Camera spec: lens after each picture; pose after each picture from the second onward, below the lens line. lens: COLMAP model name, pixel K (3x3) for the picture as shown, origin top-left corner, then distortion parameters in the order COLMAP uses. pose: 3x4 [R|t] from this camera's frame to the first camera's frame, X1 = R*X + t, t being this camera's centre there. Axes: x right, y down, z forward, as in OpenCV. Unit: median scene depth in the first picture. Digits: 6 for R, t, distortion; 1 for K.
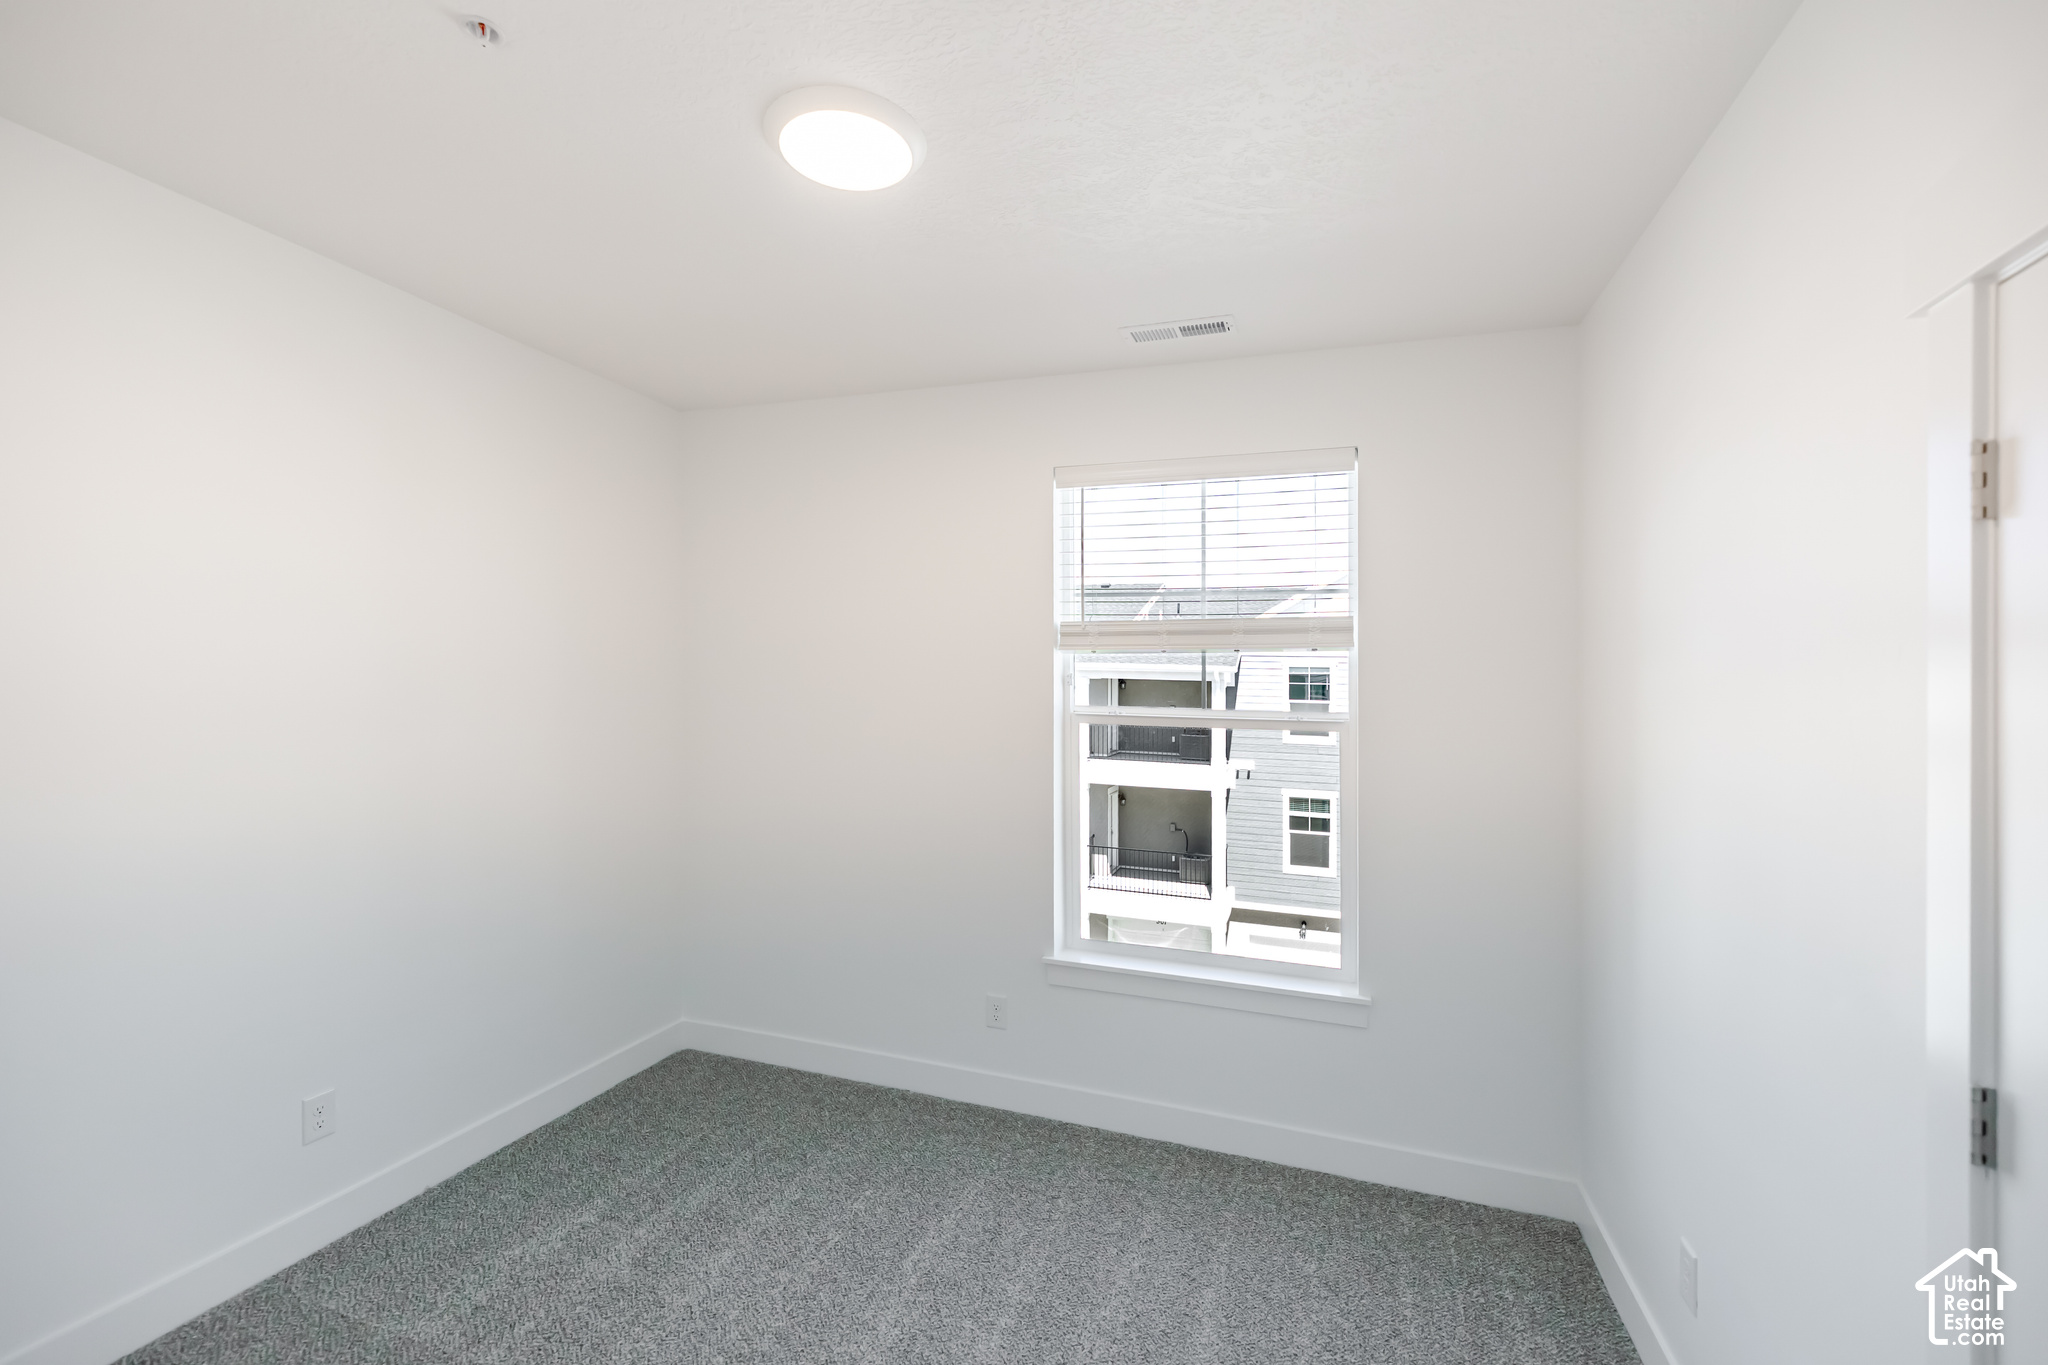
lens RADIAL K [[901.2, 0, 1029.0], [0, 901.2, 658.6], [0, 0, 1]] dist [0.021057, -0.000059]
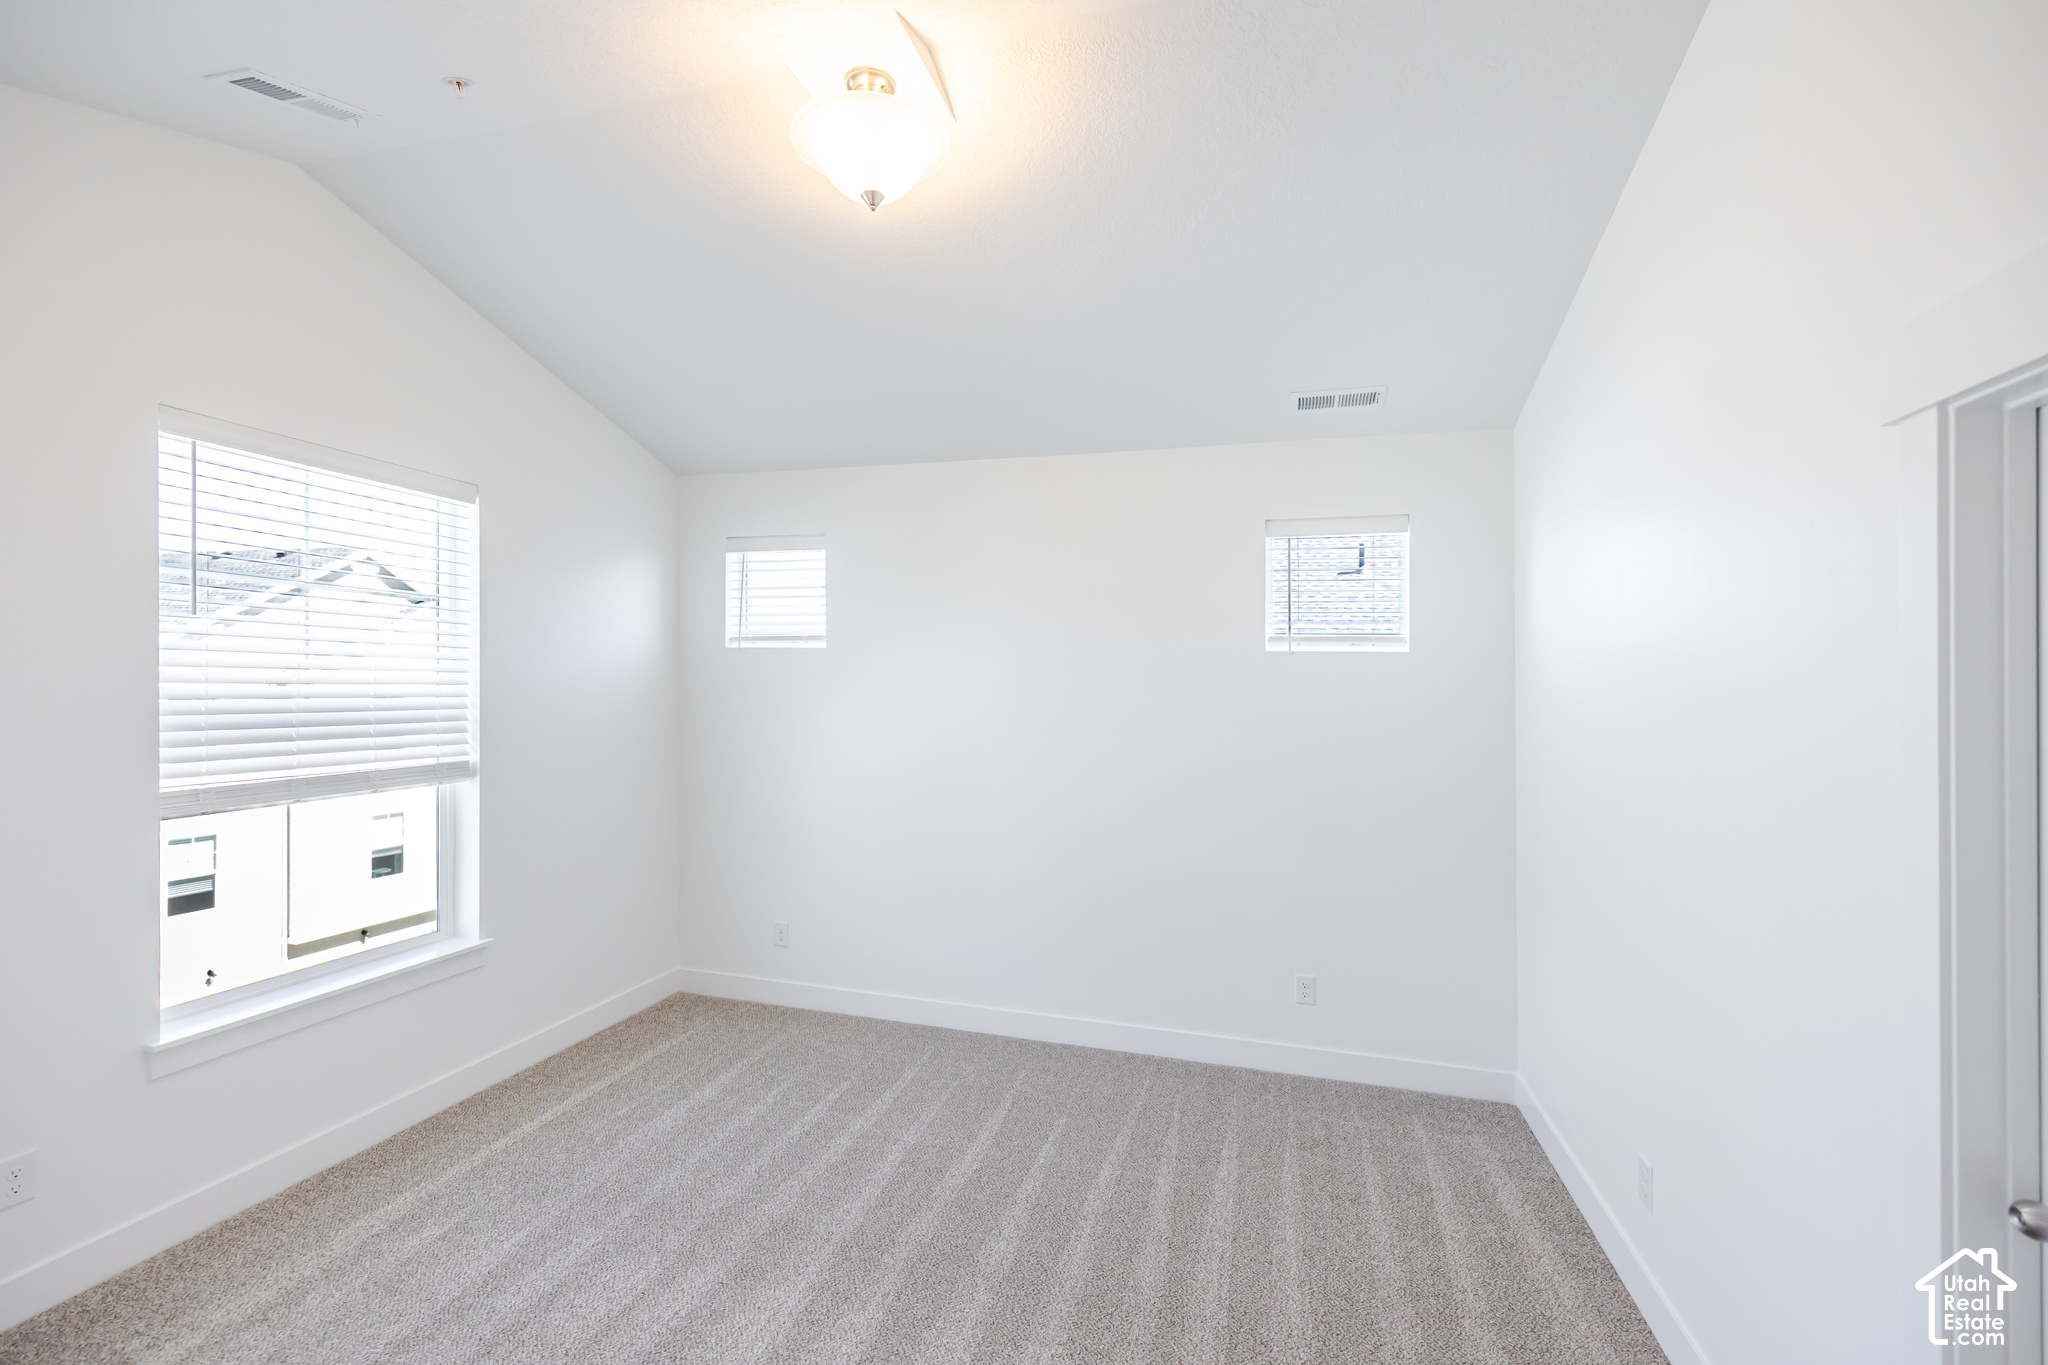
lens RADIAL K [[901.2, 0, 1029.0], [0, 901.2, 658.6], [0, 0, 1]] dist [0.021057, -0.000059]
pose [[-0.029935, 0.028397, 0.999148, -0.616251], [-0.023905, 0.999290, -0.029117, 0.007323], [-0.999266, -0.024757, -0.029235, 0.228175]]
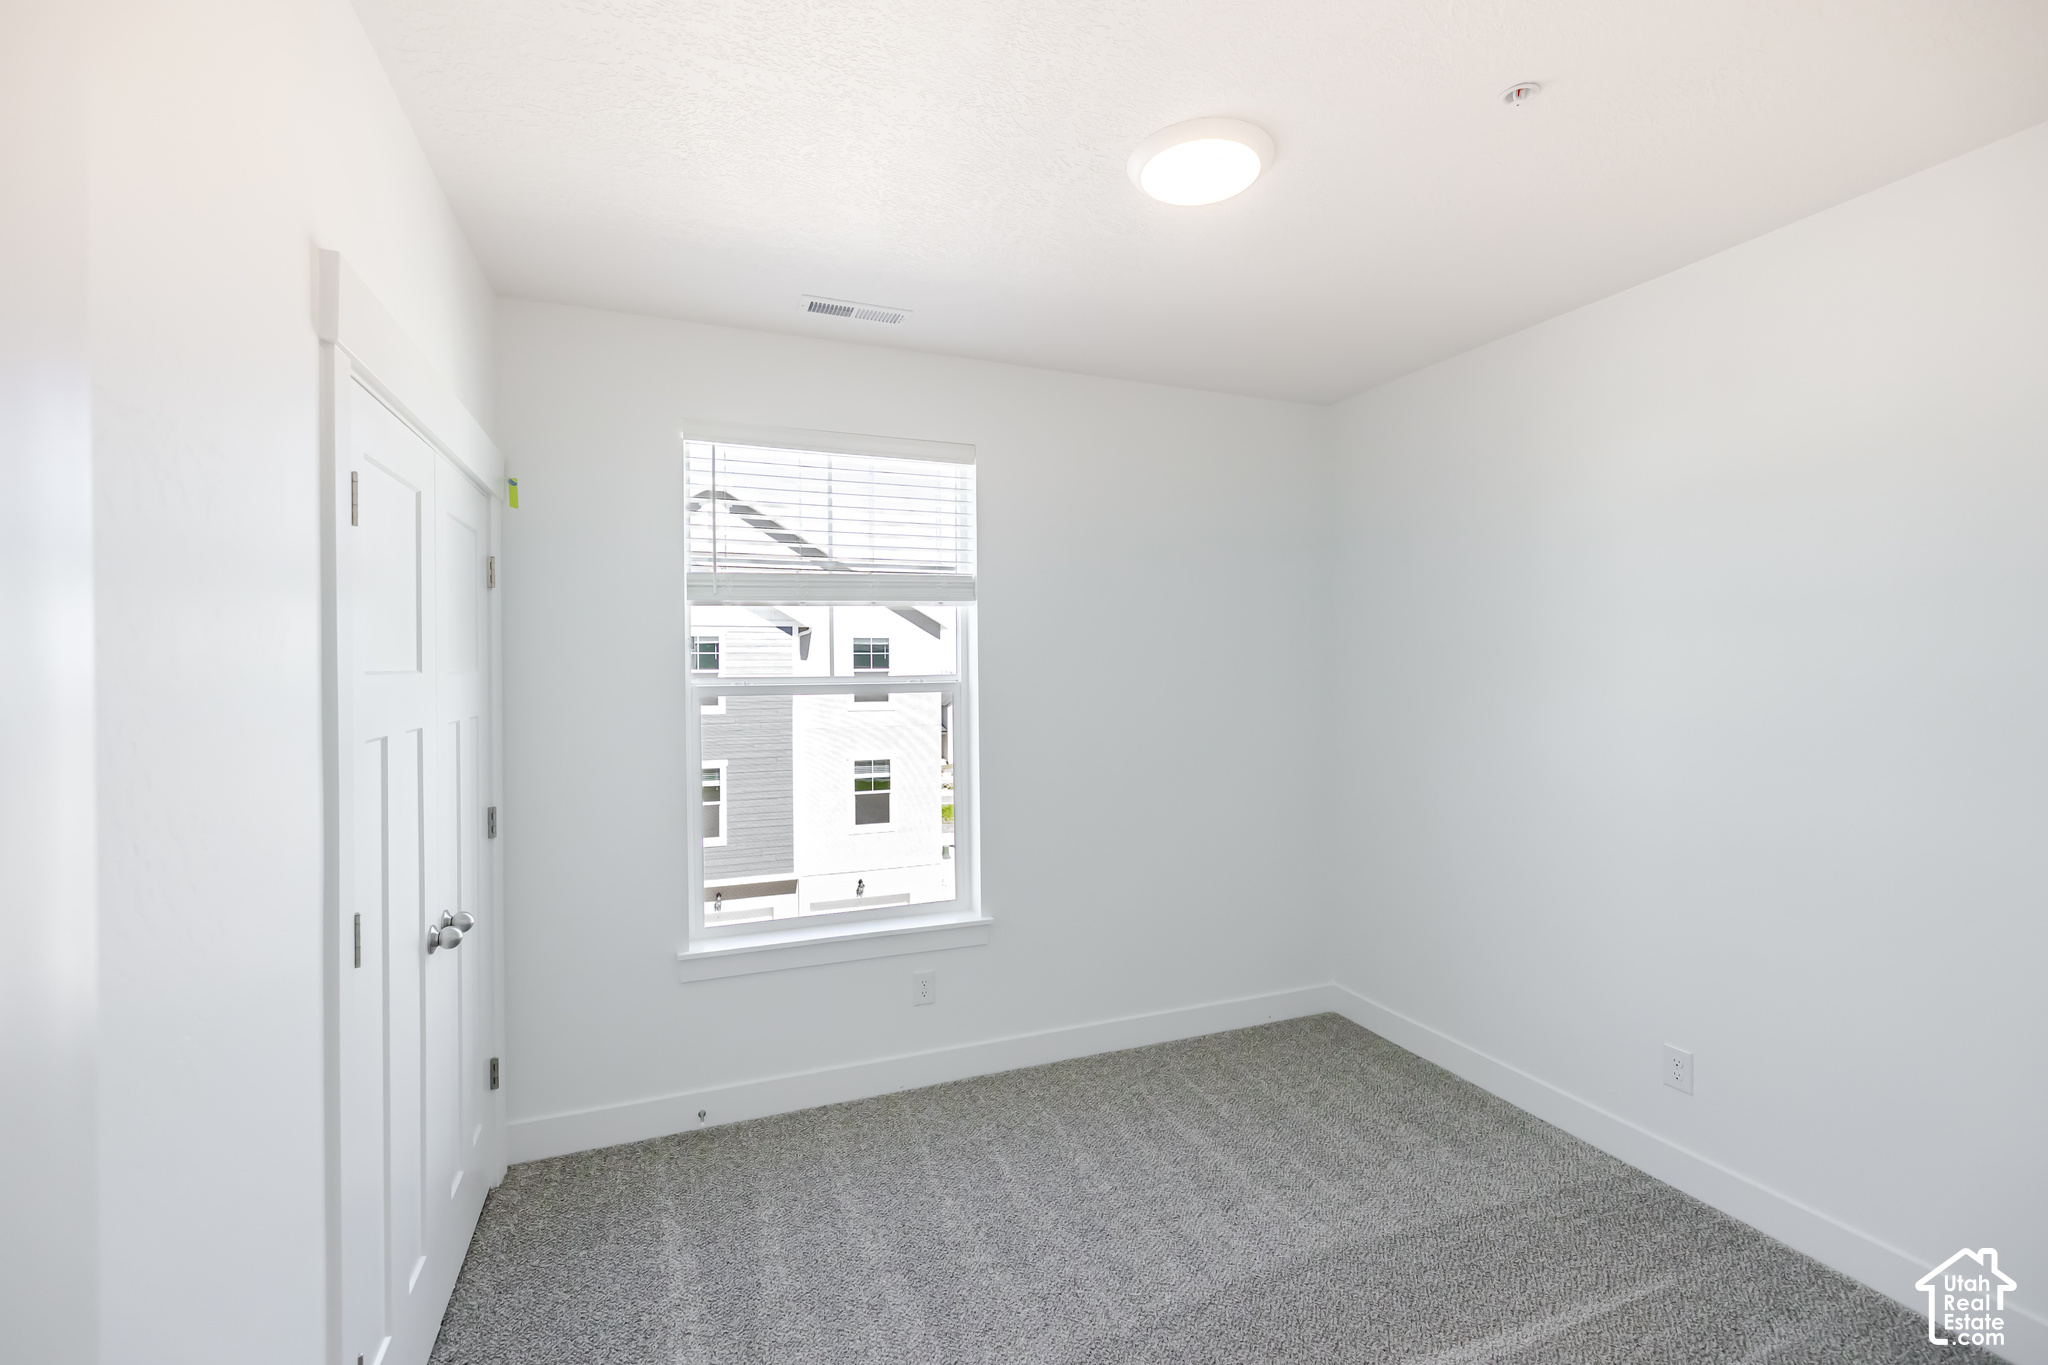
lens RADIAL K [[901.2, 0, 1029.0], [0, 901.2, 658.6], [0, 0, 1]] dist [0.021057, -0.000059]
pose [[0.776361, -0.014187, 0.630129, -0.218619], [-0.006765, 0.999502, 0.030837, 0.000369], [-0.630253, -0.028203, 0.775878, 0.057130]]
